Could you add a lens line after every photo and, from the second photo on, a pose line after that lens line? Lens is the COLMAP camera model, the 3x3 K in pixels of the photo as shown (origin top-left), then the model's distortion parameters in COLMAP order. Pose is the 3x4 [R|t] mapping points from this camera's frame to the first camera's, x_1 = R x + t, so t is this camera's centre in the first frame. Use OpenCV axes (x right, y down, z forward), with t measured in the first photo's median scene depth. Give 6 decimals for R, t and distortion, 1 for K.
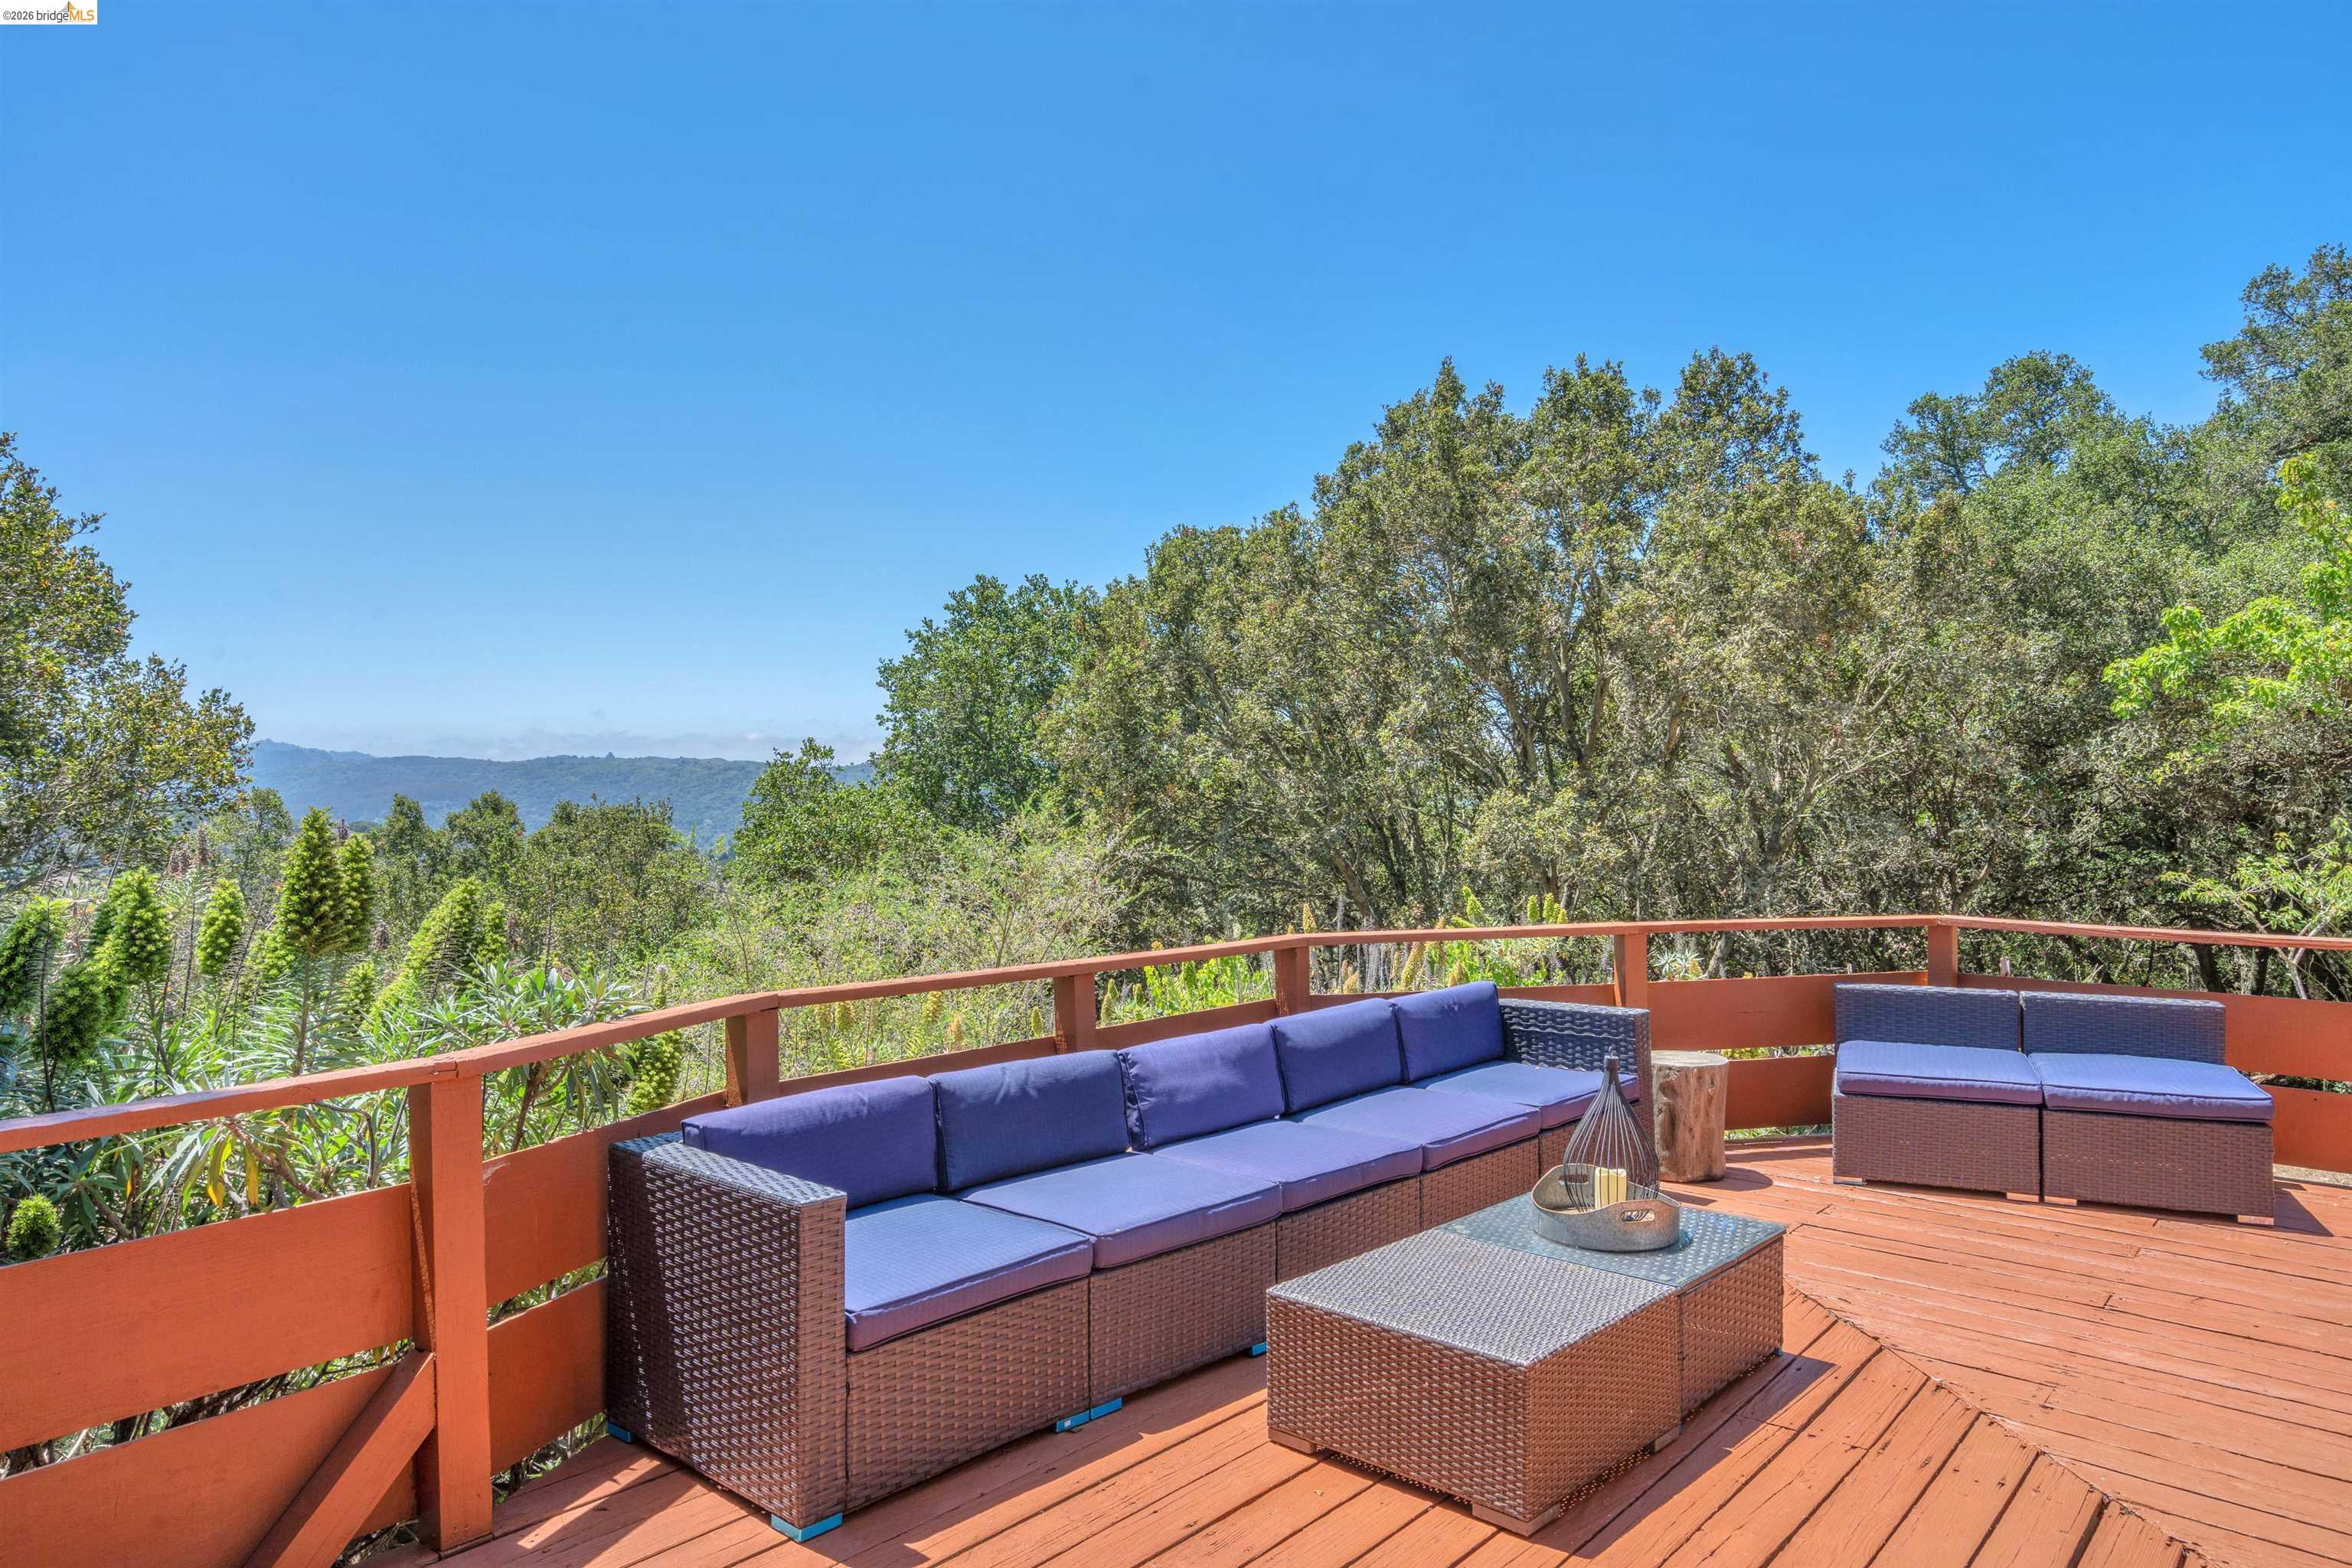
lens RADIAL K [[1488.7, 0, 1176.0], [0, 1488.7, 784.0], [0, 0, 1]] dist [-0.002139, 0.003503]
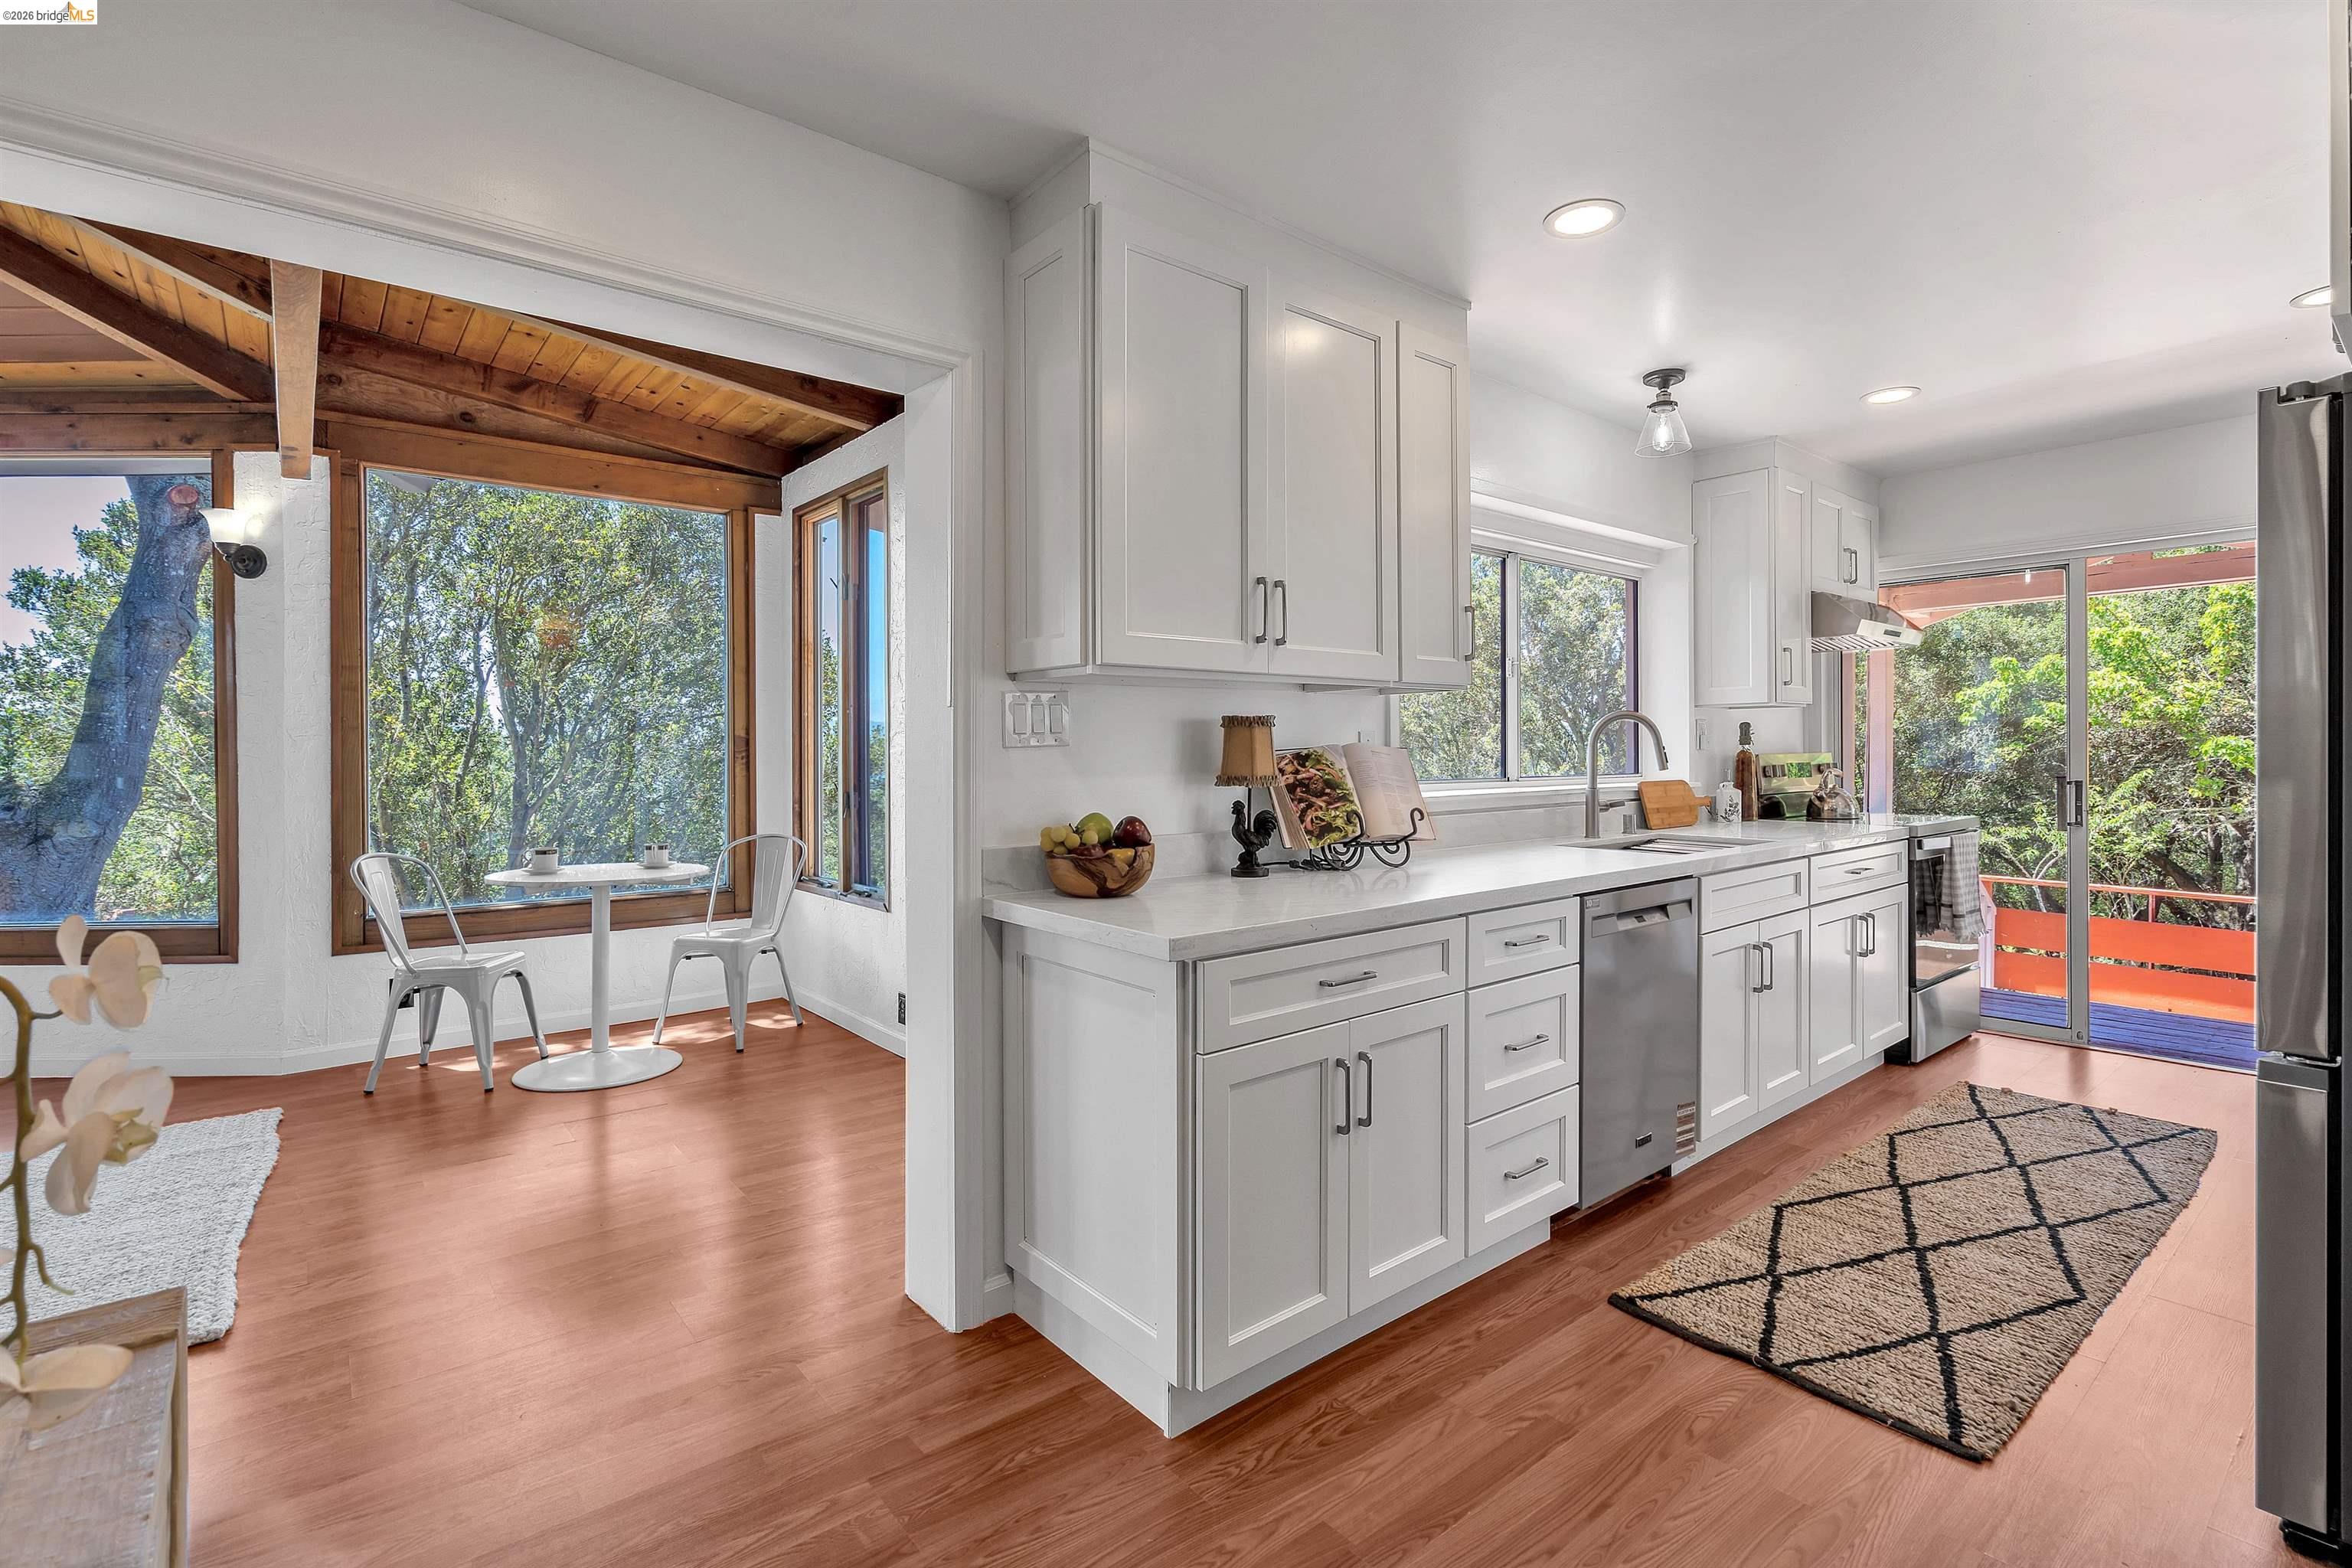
lens RADIAL K [[1069.8, 0, 1174.6], [0, 1069.8, 755.7], [0, 0, 1]] dist [0.001259, -0.000057]
pose [[0.985166, -0.001458, -0.171599, -0.005666], [0.004765, 0.999811, 0.018861, -0.035147], [0.171539, -0.019399, 0.984986, -0.262524]]
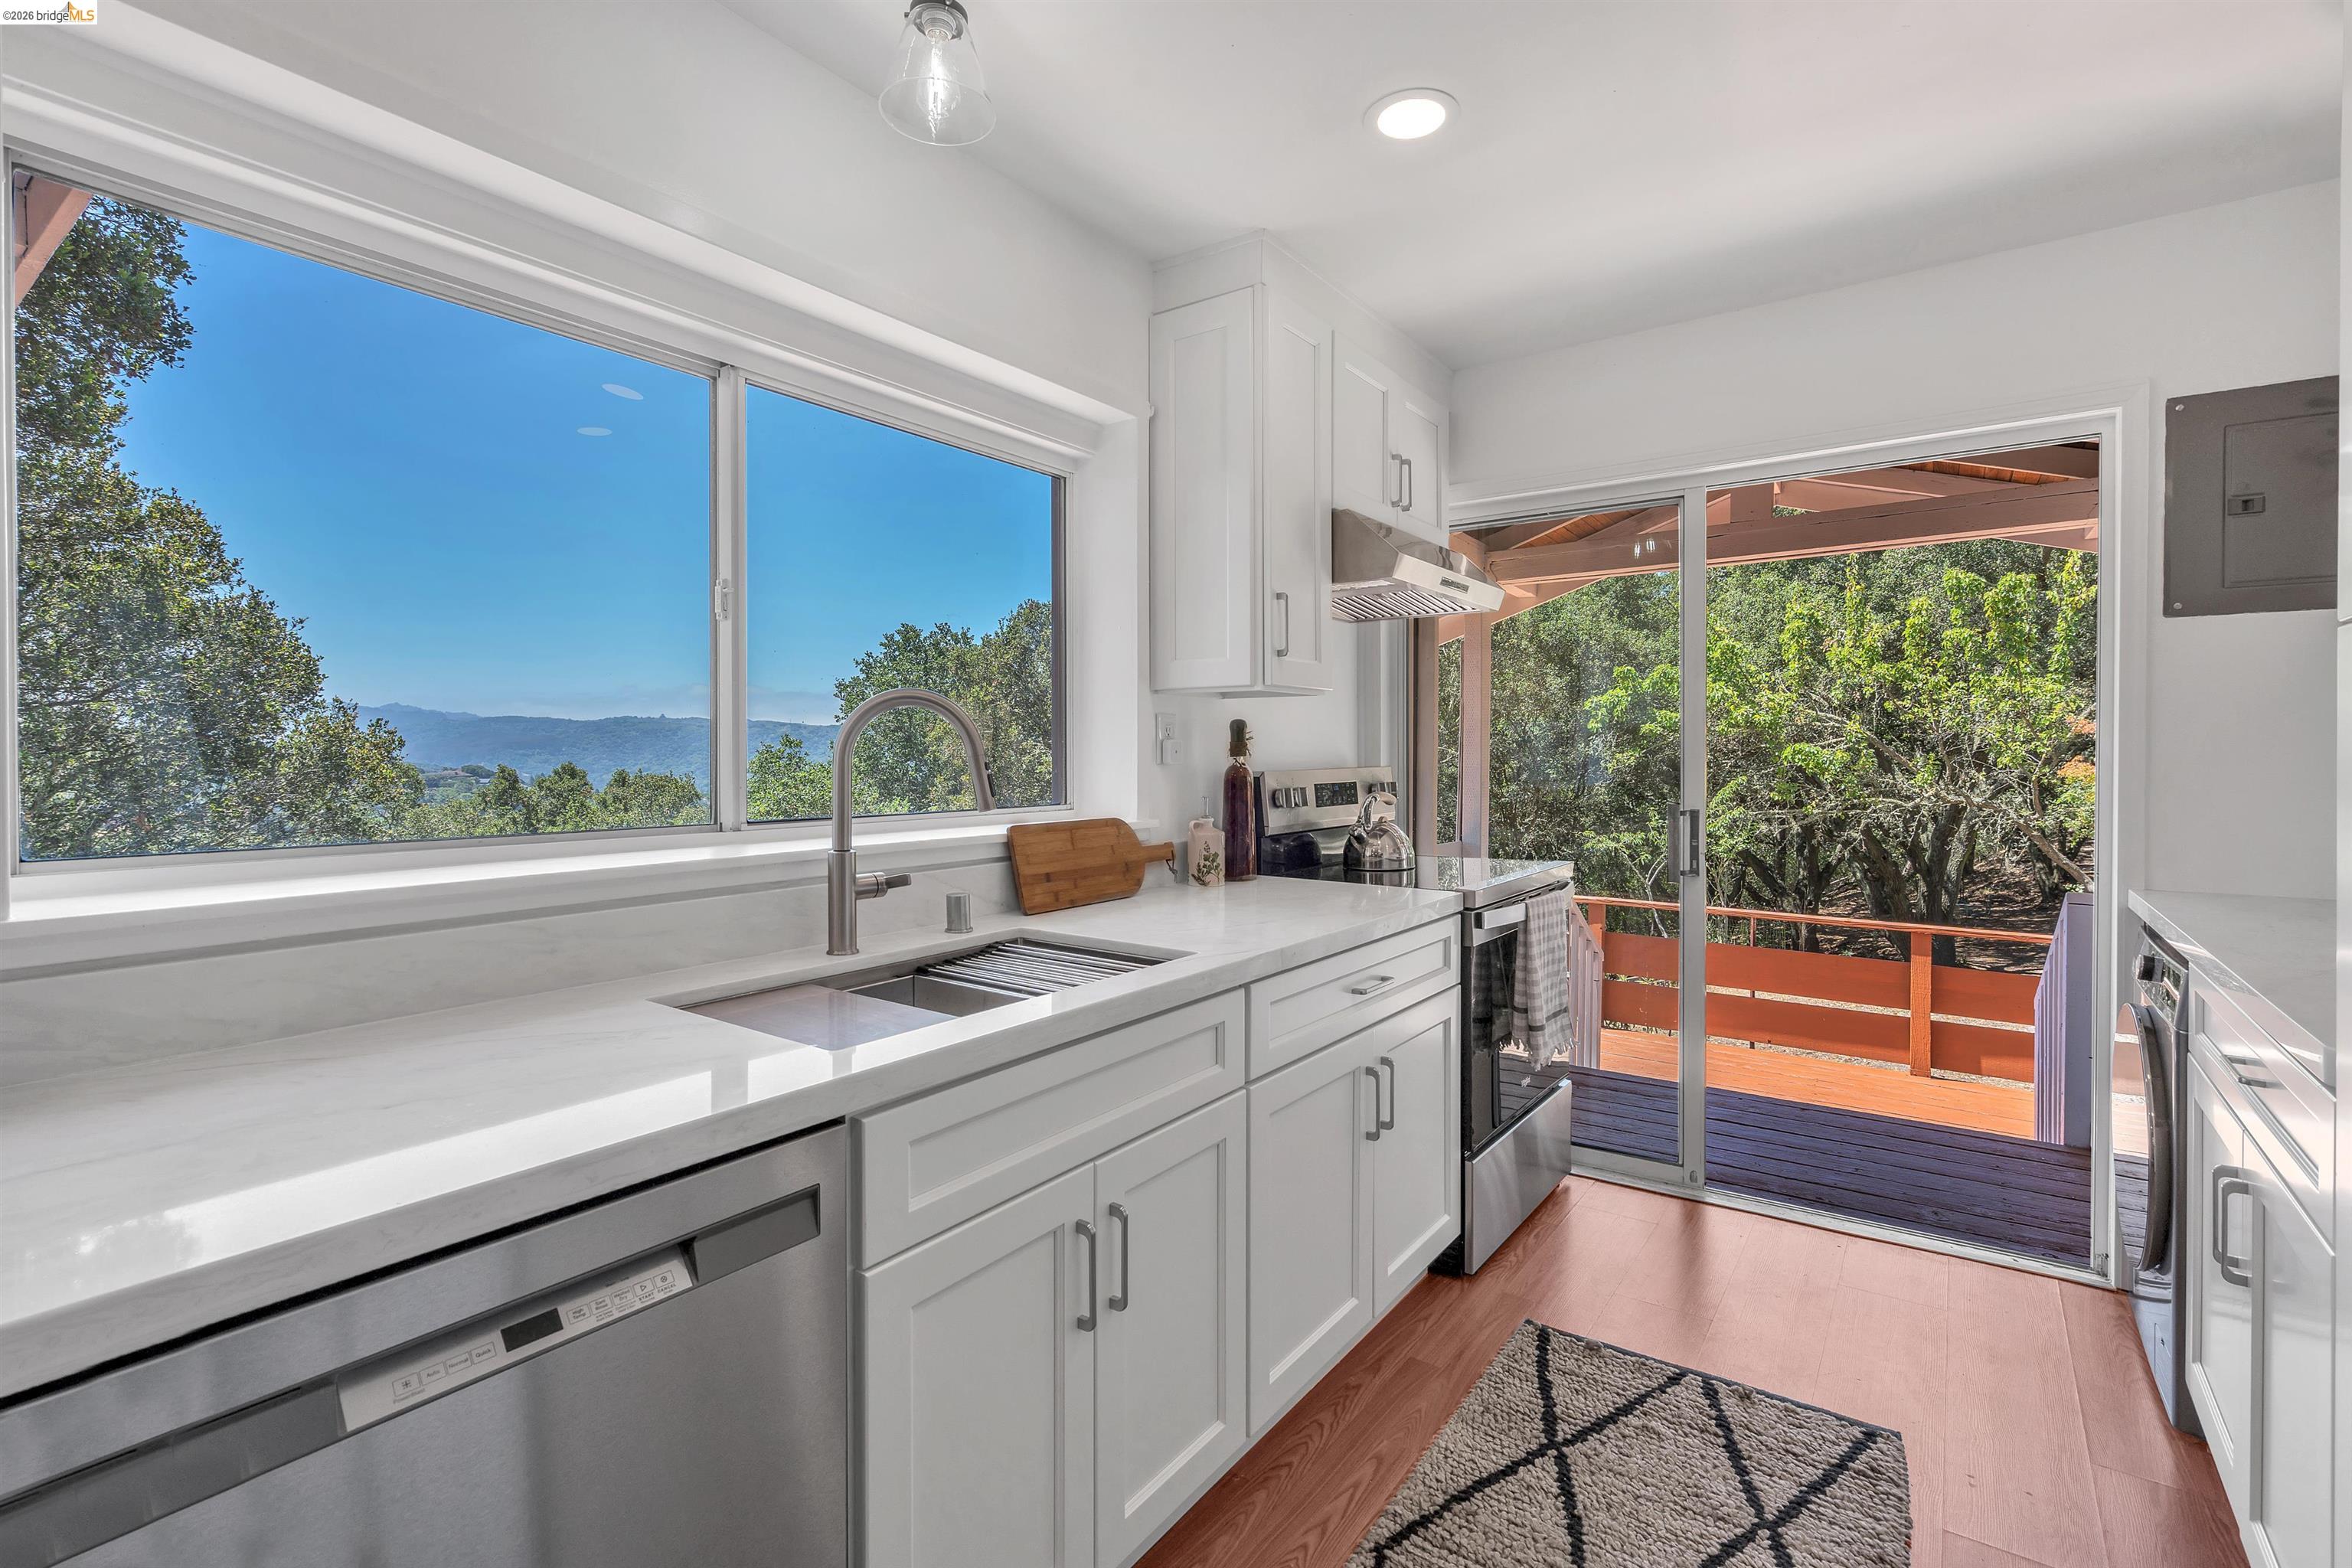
lens RADIAL K [[1065.3, 0, 1168.9], [0, 1065.3, 769.2], [0, 0, 1]] dist [-0.001367, -0.000136]
pose [[0.996829, -0.000781, 0.079566, 0.067495], [-0.001605, 0.999551, 0.029922, -0.035089], [-0.079554, -0.029955, 0.996380, -0.133076]]
